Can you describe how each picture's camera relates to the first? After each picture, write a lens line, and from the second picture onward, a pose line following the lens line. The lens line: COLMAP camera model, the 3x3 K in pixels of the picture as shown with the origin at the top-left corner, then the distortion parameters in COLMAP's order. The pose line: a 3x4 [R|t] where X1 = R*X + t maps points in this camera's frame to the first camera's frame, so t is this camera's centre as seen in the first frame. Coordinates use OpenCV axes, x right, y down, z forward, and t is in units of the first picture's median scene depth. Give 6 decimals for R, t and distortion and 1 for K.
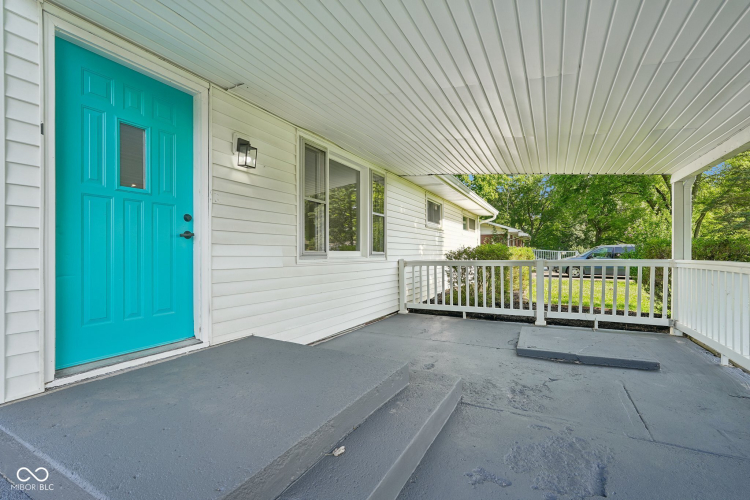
lens RADIAL K [[334.1, 0, 375.8], [0, 334.1, 252.2], [0, 0, 1]] dist [-0.018957, 0.000036]
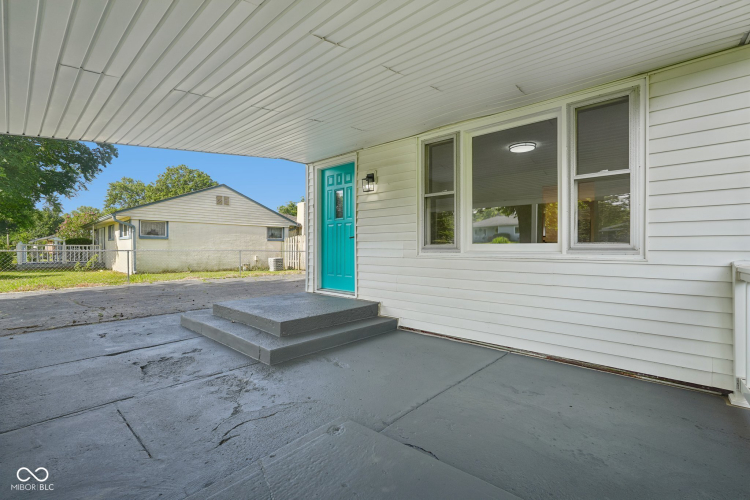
lens RADIAL K [[334.1, 0, 375.8], [0, 334.1, 252.2], [0, 0, 1]] dist [-0.018957, 0.000036]
pose [[-0.243038, 0.014433, -0.969909, 1.047910], [0.003987, 0.999896, 0.013880, 0.006554], [0.970008, -0.000494, -0.243071, 1.317115]]
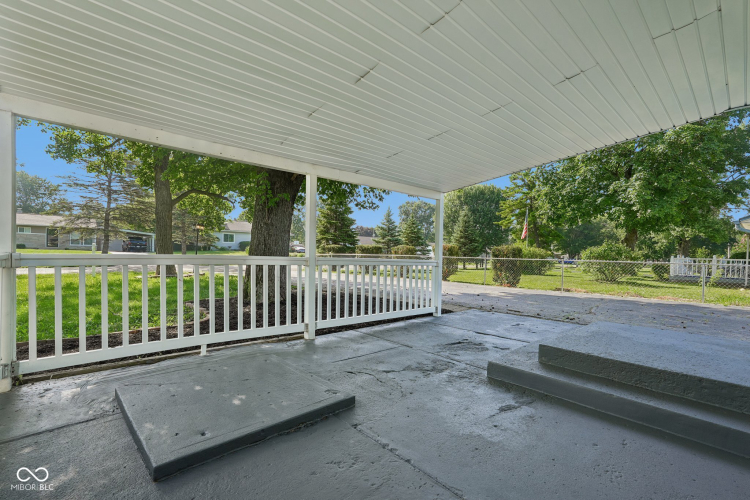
lens RADIAL K [[334.1, 0, 375.8], [0, 334.1, 252.2], [0, 0, 1]] dist [-0.018957, 0.000036]
pose [[-0.937604, -0.019777, 0.347141, 0.183630], [-0.024466, 0.999659, -0.009130, 0.014397], [-0.346842, -0.017053, -0.937769, 1.768058]]
